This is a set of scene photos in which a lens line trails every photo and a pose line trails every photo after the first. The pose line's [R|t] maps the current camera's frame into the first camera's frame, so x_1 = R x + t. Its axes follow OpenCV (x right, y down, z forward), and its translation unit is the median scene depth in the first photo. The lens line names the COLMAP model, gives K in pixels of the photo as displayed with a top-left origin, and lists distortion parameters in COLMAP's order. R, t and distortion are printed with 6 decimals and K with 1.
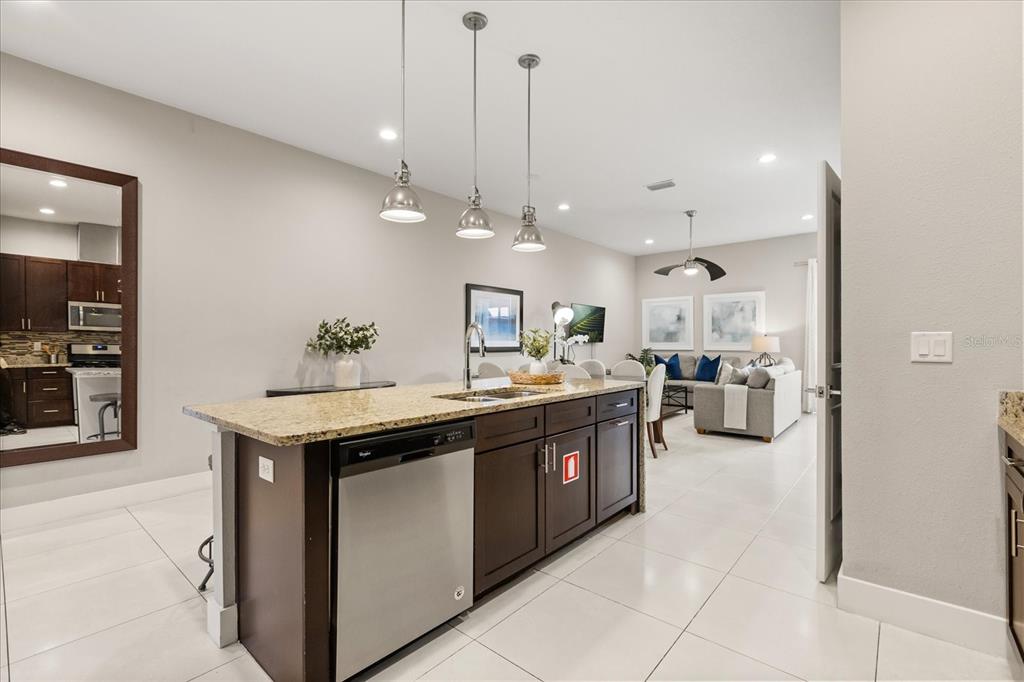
lens RADIAL K [[456.9, 0, 513.4], [0, 456.9, 346.2], [0, 0, 1]] dist [0.003785, -0.003073]
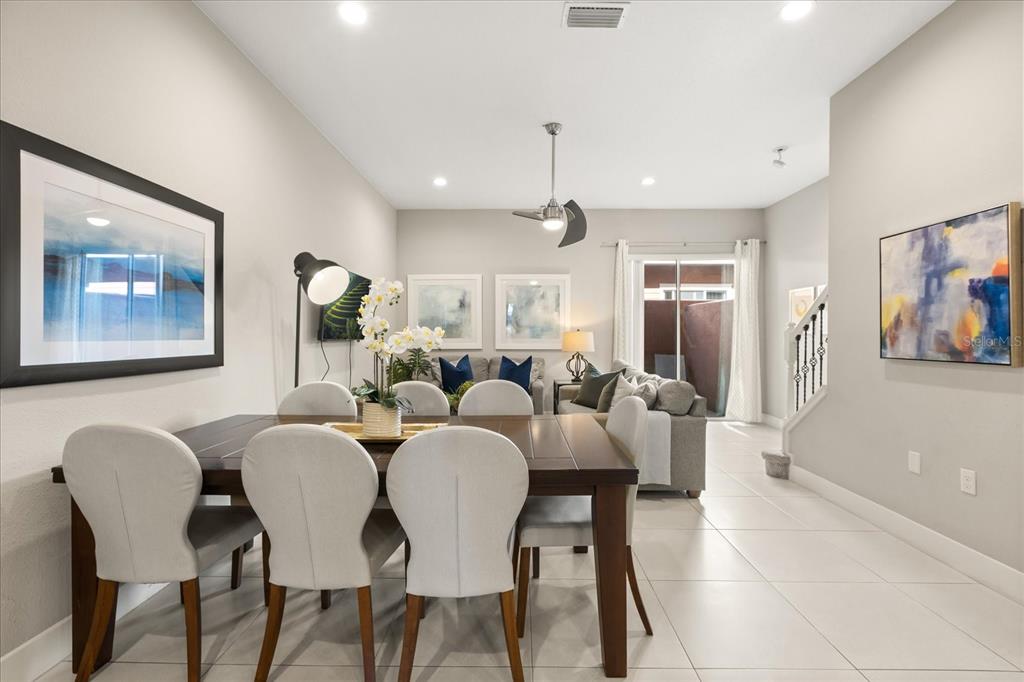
lens RADIAL K [[456.9, 0, 516.7], [0, 456.9, 339.5], [0, 0, 1]] dist [0.003785, -0.003073]
pose [[0.771182, -0.003307, 0.636606, -0.029476], [0.001320, 0.999993, 0.003596, -0.010192], [-0.636614, -0.001933, 0.771181, 0.445175]]
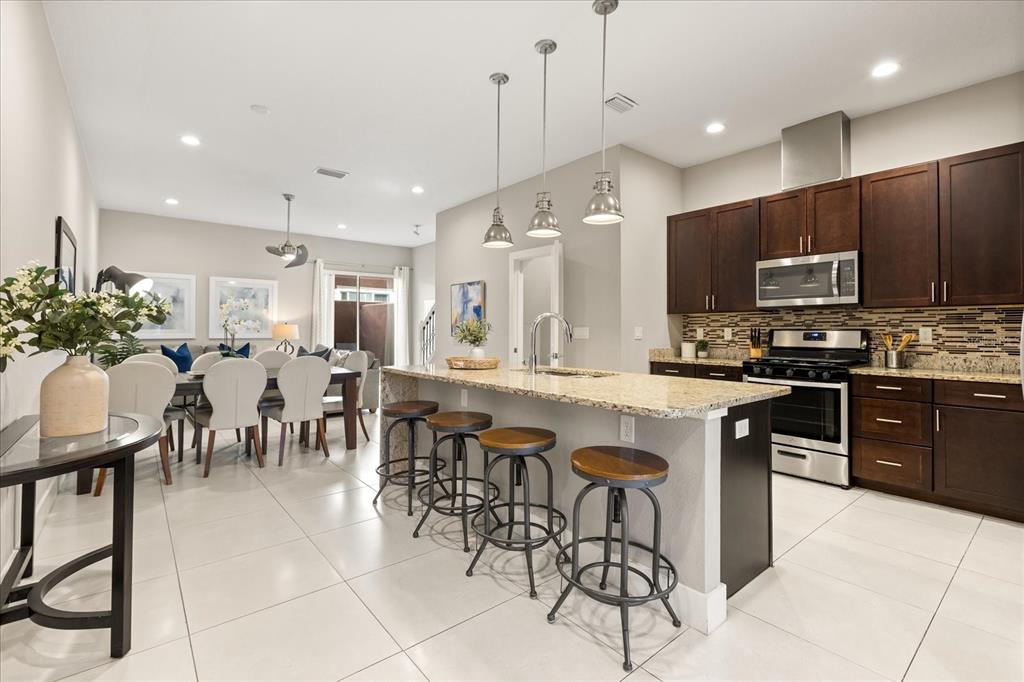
lens RADIAL K [[456.9, 0, 508.2], [0, 456.9, 321.7], [0, 0, 1]] dist [0.003785, -0.003073]
pose [[0.193337, 0.020962, 0.980909, -0.373282], [0.003829, 0.999748, -0.022119, -0.001758], [-0.981125, 0.008032, 0.193208, 0.280971]]
